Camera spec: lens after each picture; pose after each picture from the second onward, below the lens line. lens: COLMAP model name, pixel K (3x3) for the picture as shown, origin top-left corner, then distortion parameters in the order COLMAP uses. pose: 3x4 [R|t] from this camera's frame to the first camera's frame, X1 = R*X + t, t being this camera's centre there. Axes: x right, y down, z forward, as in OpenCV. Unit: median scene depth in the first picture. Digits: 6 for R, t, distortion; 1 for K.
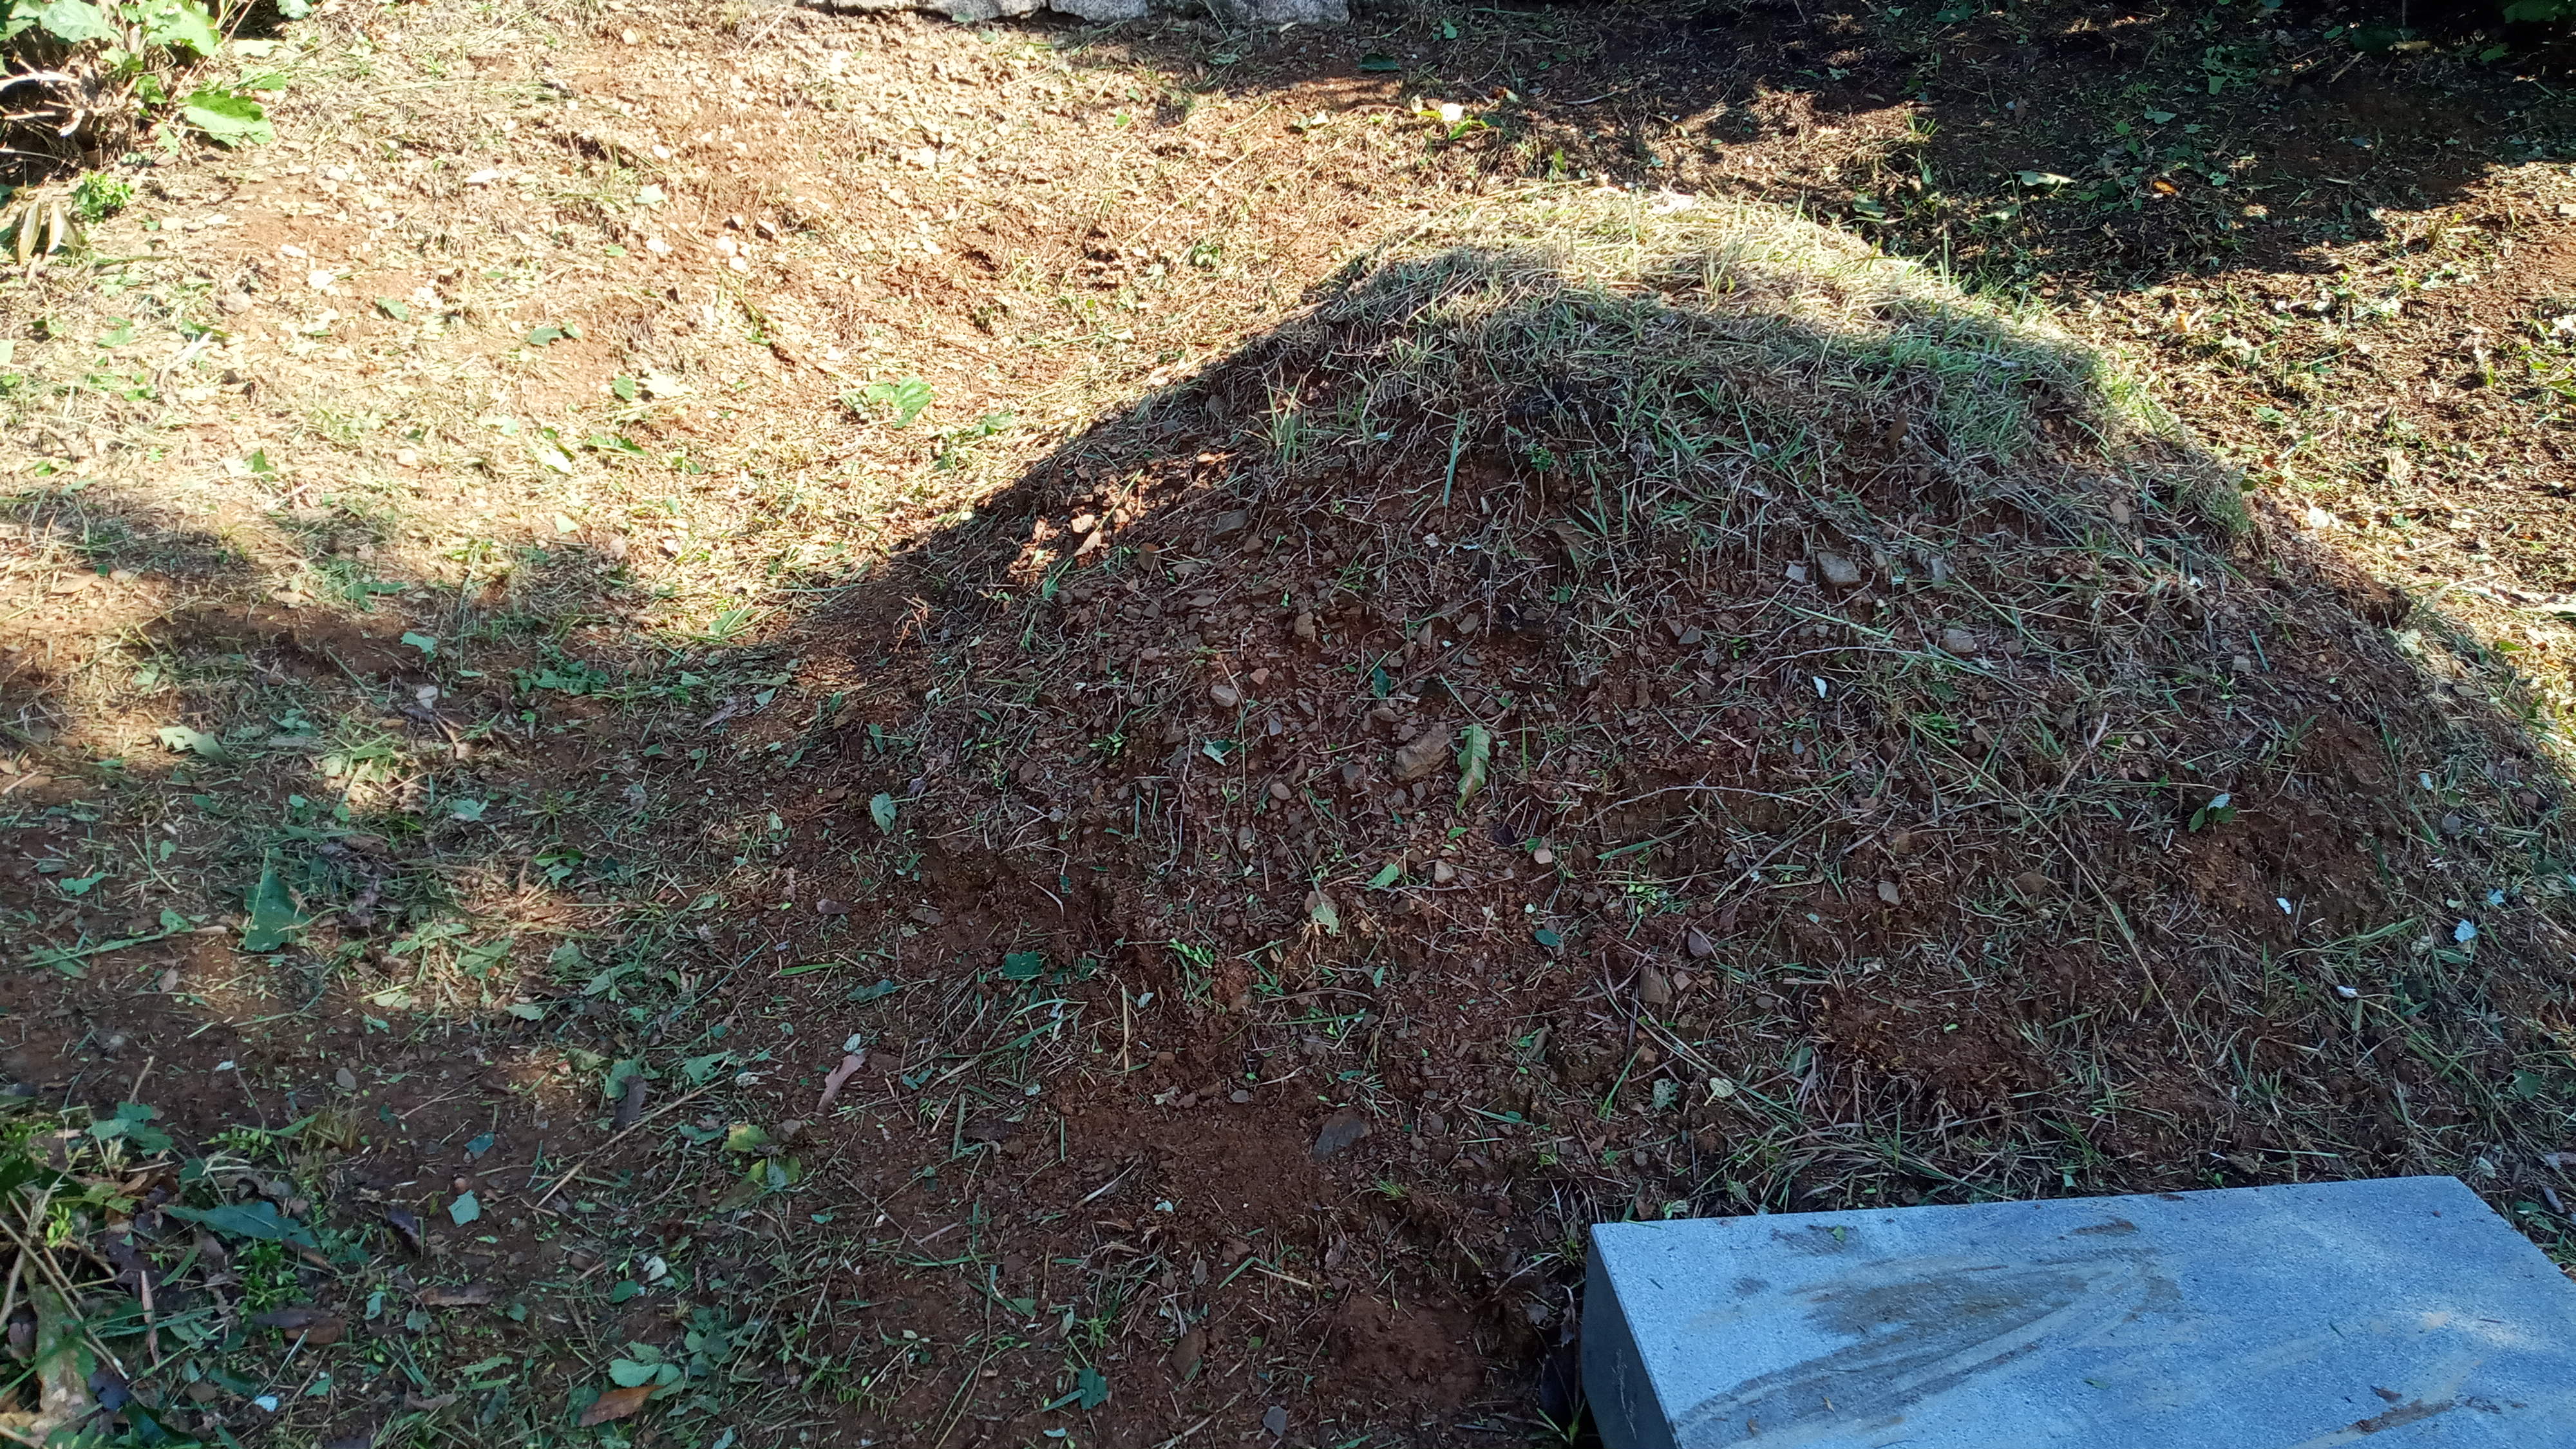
lens RADIAL K [[1982.9, 0, 1288.0], [0, 1982.9, 724.5], [0, 0, 1]] dist [0.045236, -0.110354]
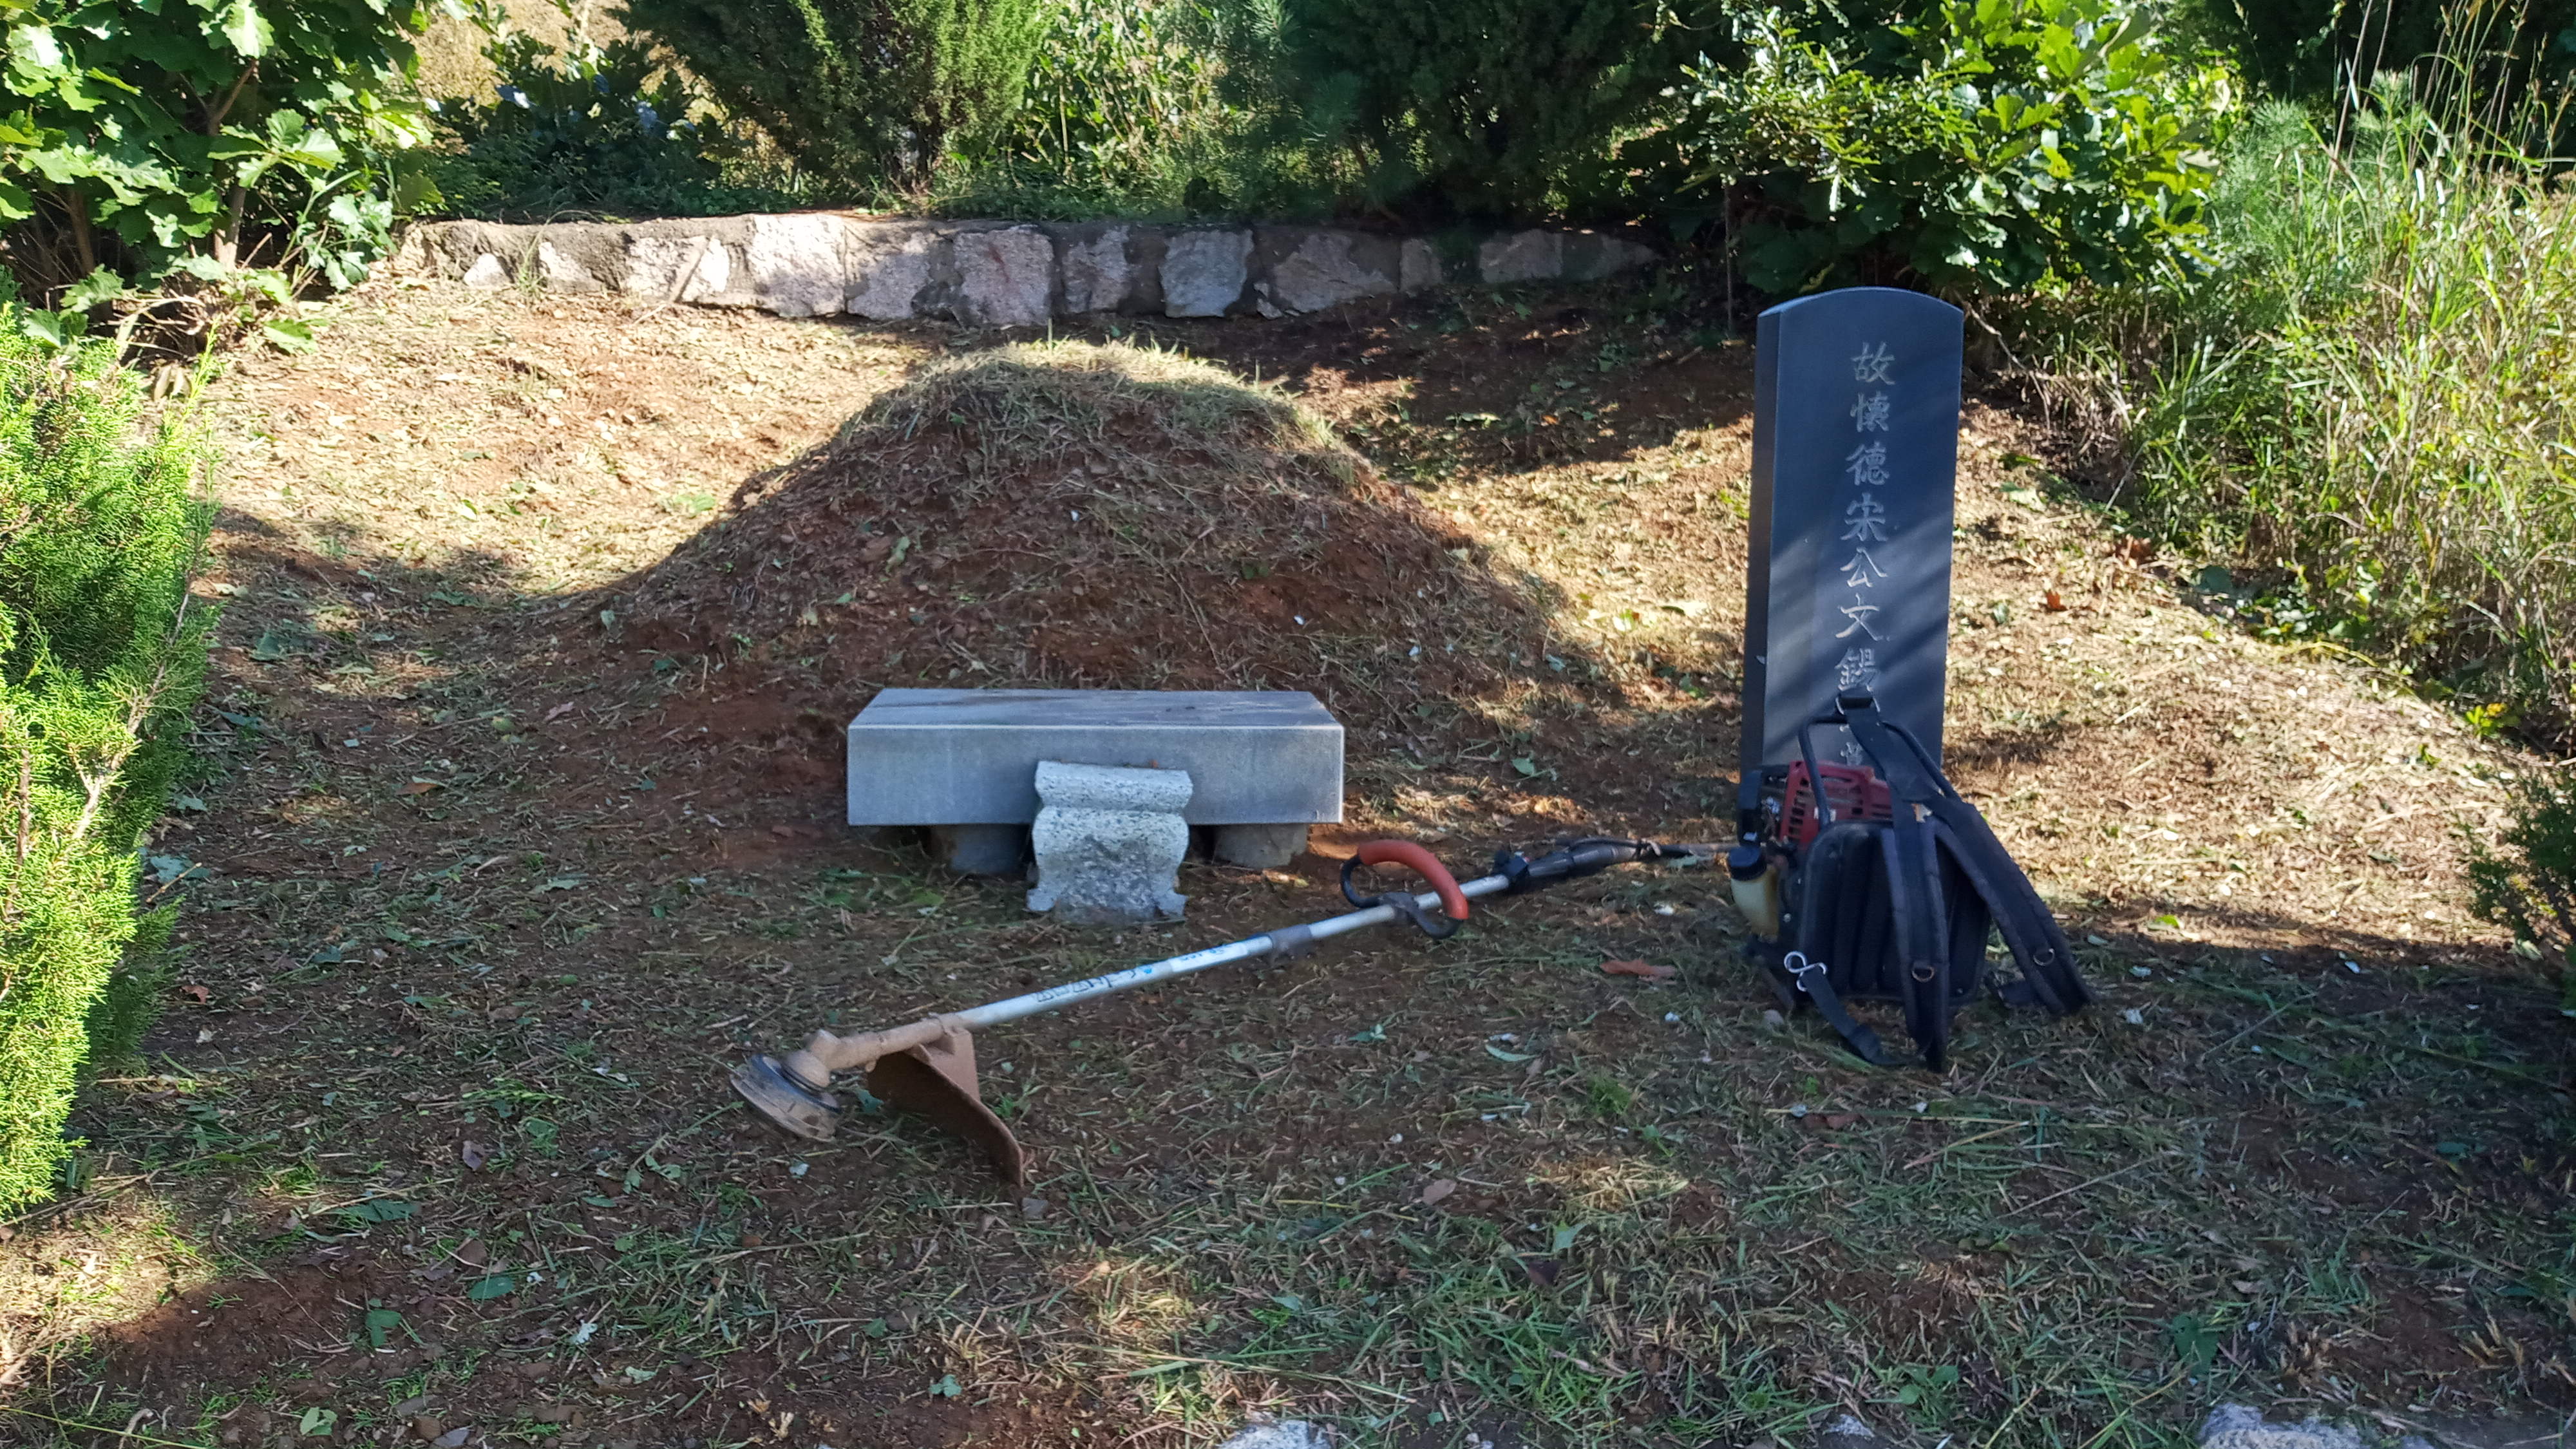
lens RADIAL K [[1956.3, 0, 1288.0], [0, 1956.3, 724.5], [0, 0, 1]] dist [0.092579, -0.253862]
pose [[0.999832, 0.016903, 0.007047, 0.250436], [-0.014871, 0.973953, -0.226263, 0.331475], [-0.010688, 0.226120, 0.974041, -0.456765]]
